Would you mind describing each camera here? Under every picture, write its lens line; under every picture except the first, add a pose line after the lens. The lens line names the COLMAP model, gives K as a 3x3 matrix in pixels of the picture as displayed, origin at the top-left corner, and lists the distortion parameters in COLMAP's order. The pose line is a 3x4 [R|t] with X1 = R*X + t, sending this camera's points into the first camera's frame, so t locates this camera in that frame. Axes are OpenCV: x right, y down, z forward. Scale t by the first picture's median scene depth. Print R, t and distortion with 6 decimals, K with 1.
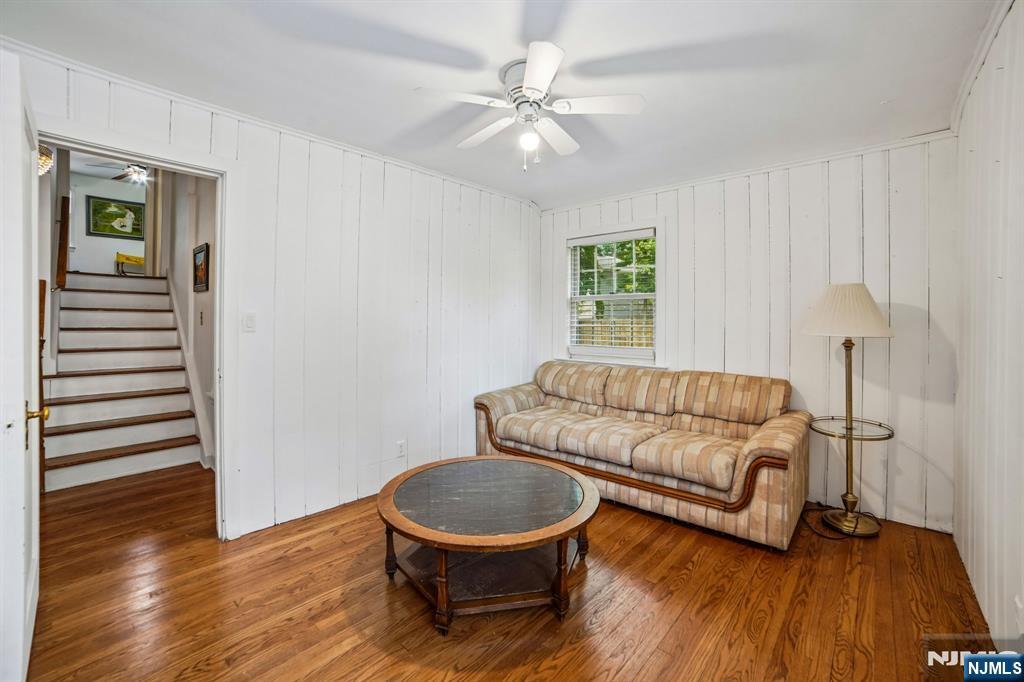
lens RADIAL K [[429.5, 0, 515.0], [0, 429.5, 339.2], [0, 0, 1]] dist [-0.093607, 0.041505]
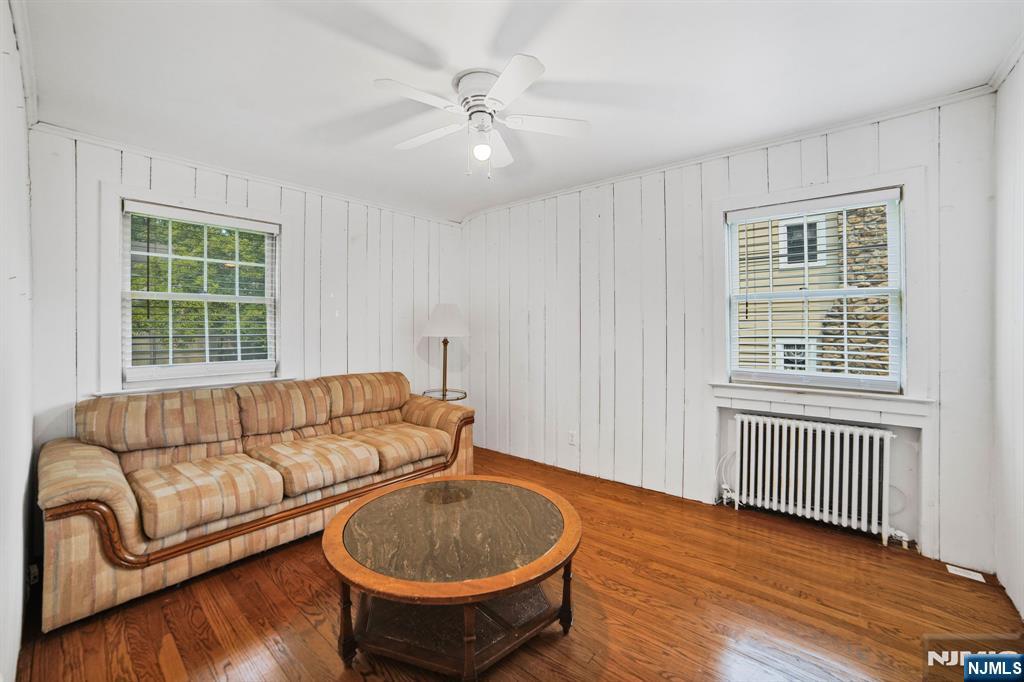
lens RADIAL K [[429.5, 0, 515.0], [0, 429.5, 339.2], [0, 0, 1]] dist [-0.093607, 0.041505]
pose [[-0.046186, -0.016269, 0.998800, -0.598083], [0.051589, 0.998494, 0.018650, -0.010494], [-0.997600, 0.052388, -0.045277, 0.572835]]
